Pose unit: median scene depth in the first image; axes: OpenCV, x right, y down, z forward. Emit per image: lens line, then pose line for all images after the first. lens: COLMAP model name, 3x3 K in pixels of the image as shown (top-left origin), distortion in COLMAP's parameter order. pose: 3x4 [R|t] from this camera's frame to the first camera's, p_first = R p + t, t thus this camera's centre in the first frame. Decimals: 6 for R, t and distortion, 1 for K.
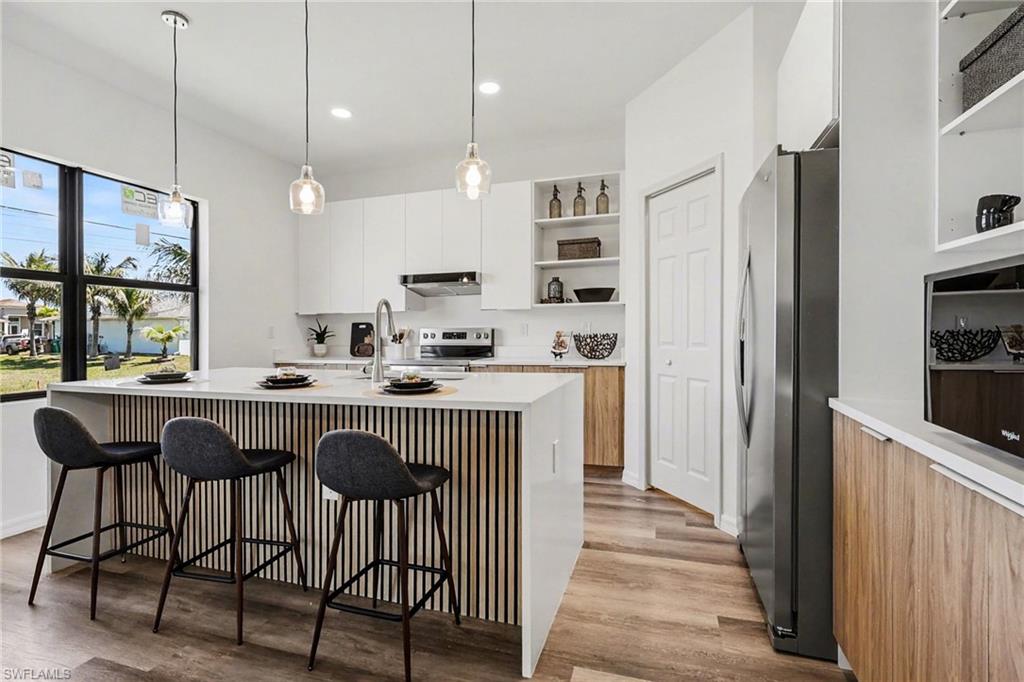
lens RADIAL K [[476.9, 0, 505.6], [0, 476.9, 340.7], [0, 0, 1]] dist [-0.003259, -0.000811]
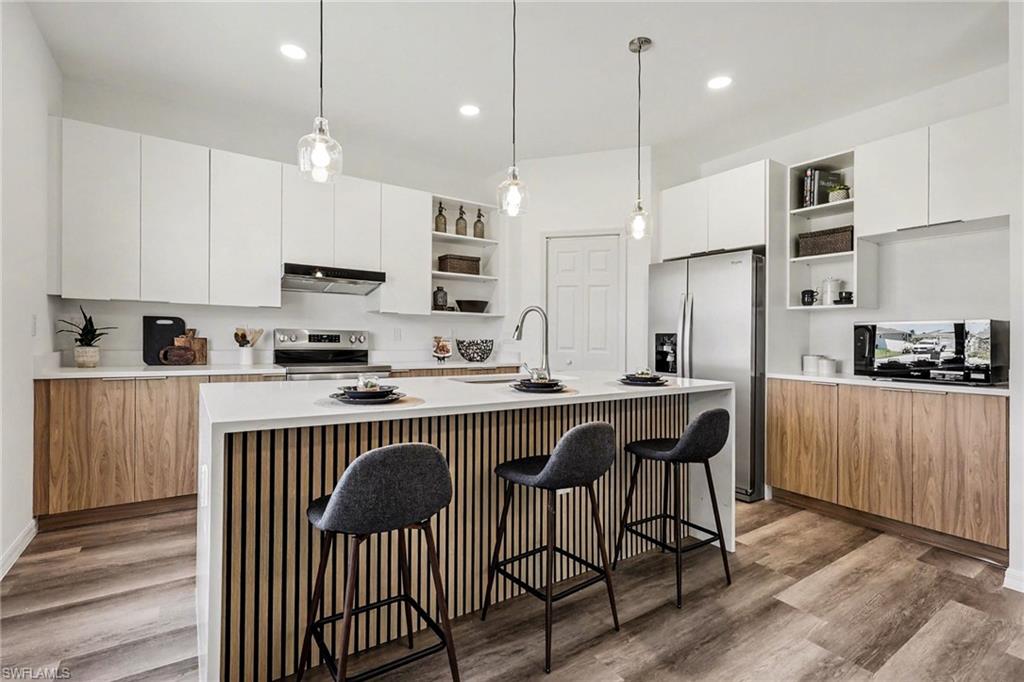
lens RADIAL K [[476.9, 0, 505.6], [0, 476.9, 340.7], [0, 0, 1]] dist [-0.003259, -0.000811]
pose [[0.609335, 0.017586, 0.792718, -0.666871], [-0.009370, 0.999844, -0.014979, 0.003804], [-0.792858, 0.001700, 0.609405, 0.228120]]
